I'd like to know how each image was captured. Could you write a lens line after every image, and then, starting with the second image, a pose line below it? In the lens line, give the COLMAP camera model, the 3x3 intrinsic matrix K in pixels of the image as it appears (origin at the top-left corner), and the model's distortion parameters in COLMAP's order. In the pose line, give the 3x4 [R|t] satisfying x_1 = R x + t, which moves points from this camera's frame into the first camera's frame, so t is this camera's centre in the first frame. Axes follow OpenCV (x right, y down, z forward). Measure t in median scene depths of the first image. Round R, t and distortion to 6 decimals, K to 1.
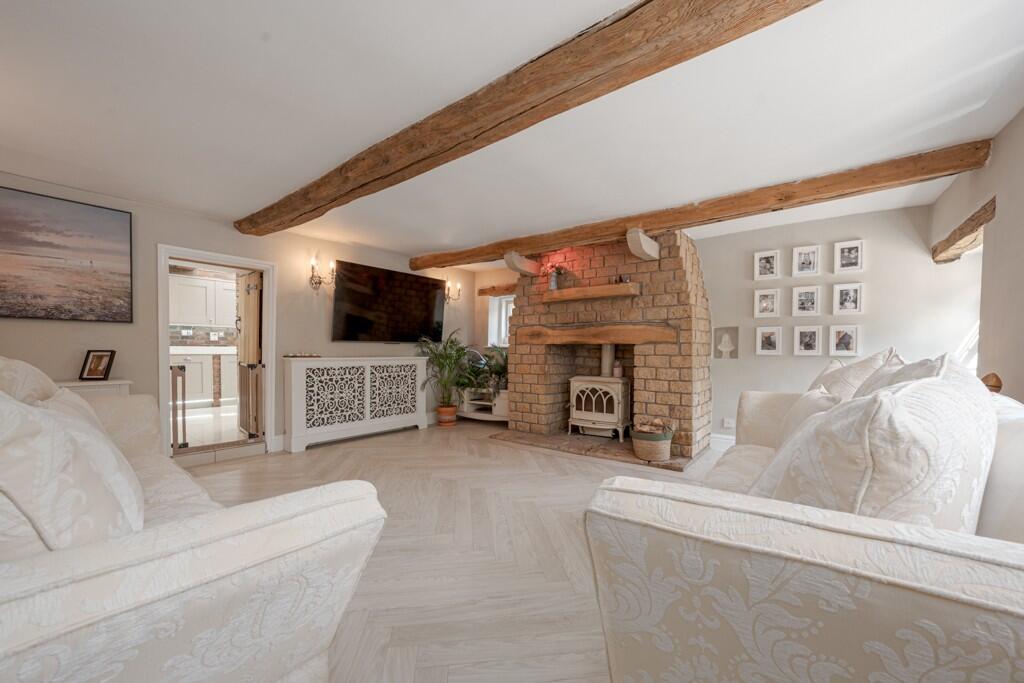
lens RADIAL K [[398.9, 0, 495.1], [0, 398.9, 345.6], [0, 0, 1]] dist [-0.017819, 0.000023]
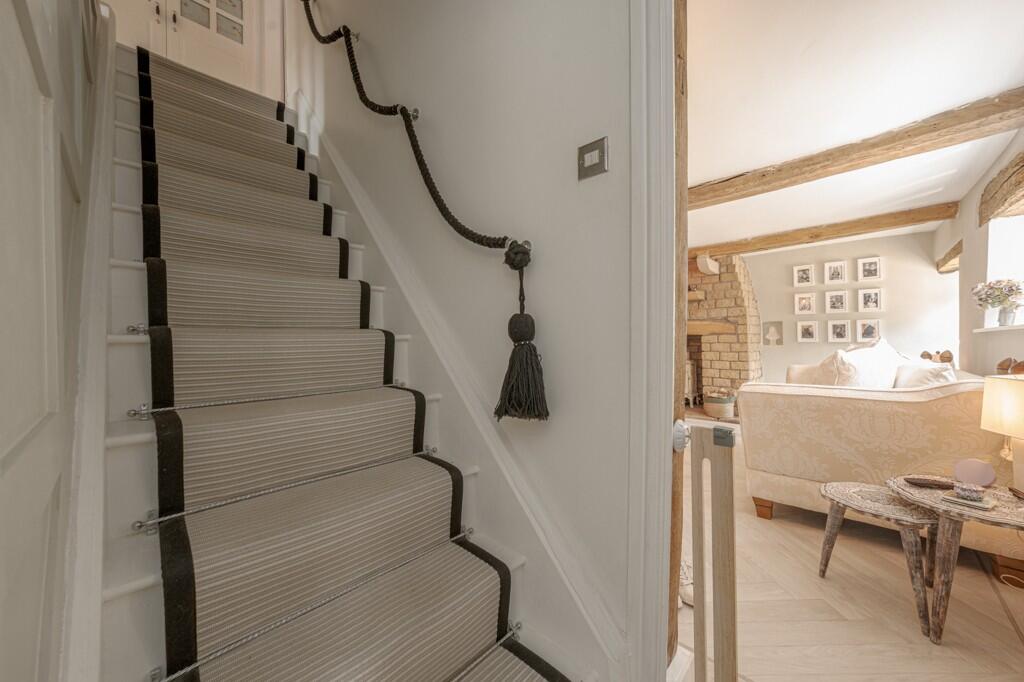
lens RADIAL K [[374.3, 0, 492.2], [0, 374.3, 322.6], [0, 0, 1]] dist [-0.001084, -0.000020]
pose [[0.994891, -0.013314, -0.100069, -0.260673], [0.009439, 0.999191, -0.039095, -0.003293], [0.100508, 0.037950, 0.994212, -0.394161]]
